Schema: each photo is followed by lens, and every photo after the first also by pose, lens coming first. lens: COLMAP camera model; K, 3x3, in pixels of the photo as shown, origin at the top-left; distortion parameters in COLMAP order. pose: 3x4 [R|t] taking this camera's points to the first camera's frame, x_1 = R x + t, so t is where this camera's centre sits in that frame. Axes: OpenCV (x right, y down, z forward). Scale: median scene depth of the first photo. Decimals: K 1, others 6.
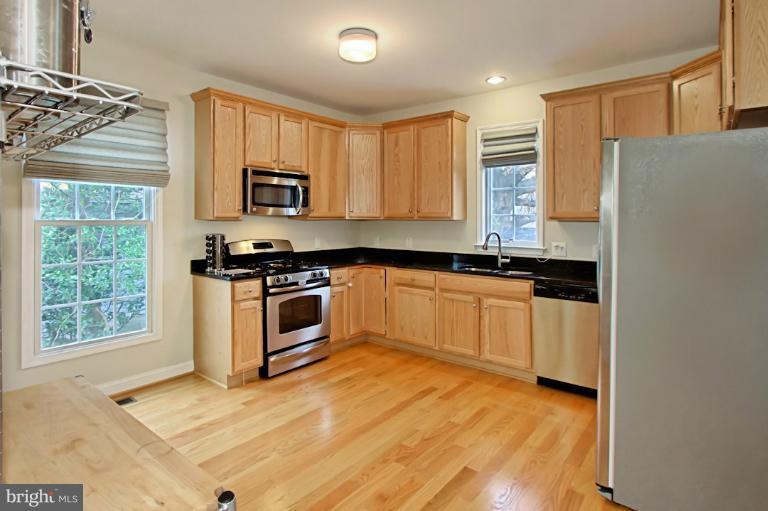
lens RADIAL K [[410.0, 0, 380.0], [0, 410.0, 233.6], [0, 0, 1]] dist [0.000954, 0.000163]
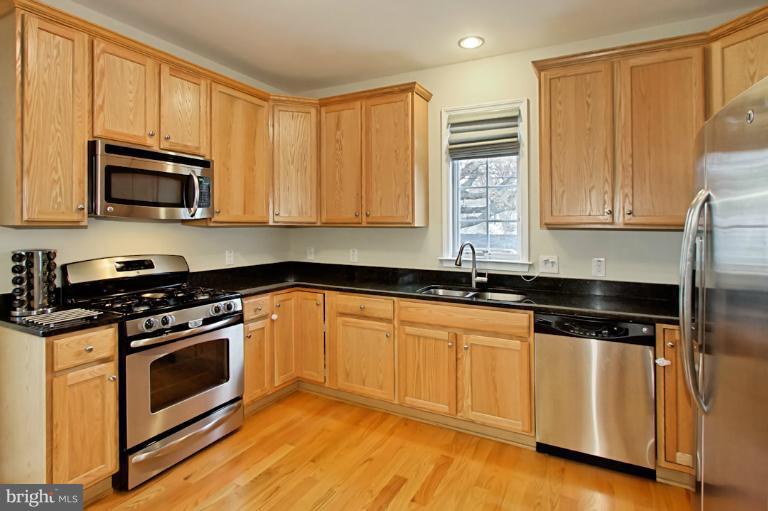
lens RADIAL K [[387.7, 0, 386.0], [0, 387.7, 231.8], [0, 0, 1]] dist [-0.000847, 0.000361]
pose [[0.982276, -0.001255, 0.187439, -0.008737], [0.004682, 0.999830, -0.017842, -0.011772], [-0.187384, 0.018404, 0.982114, 0.325300]]
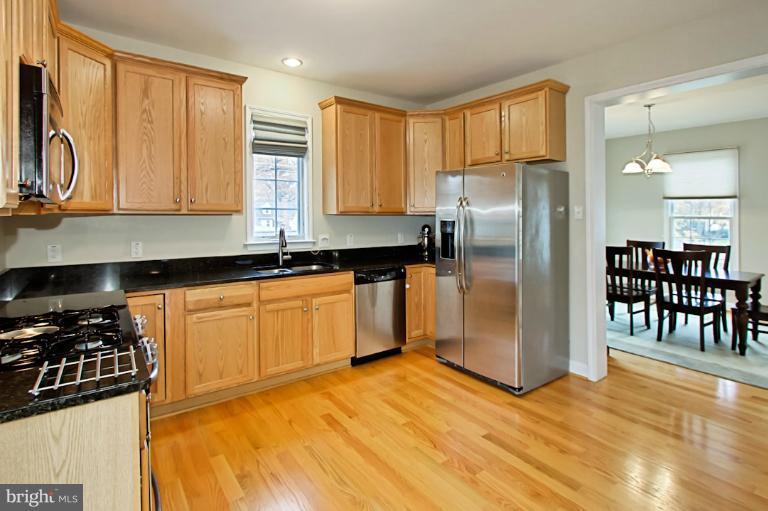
lens RADIAL K [[394.4, 0, 380.8], [0, 394.4, 221.2], [0, 0, 1]] dist [0.000765, 0.000148]
pose [[0.260629, -0.021891, 0.965191, -0.523523], [0.031238, 0.999411, 0.014233, -0.023239], [-0.964933, 0.026441, 0.261160, 0.577317]]
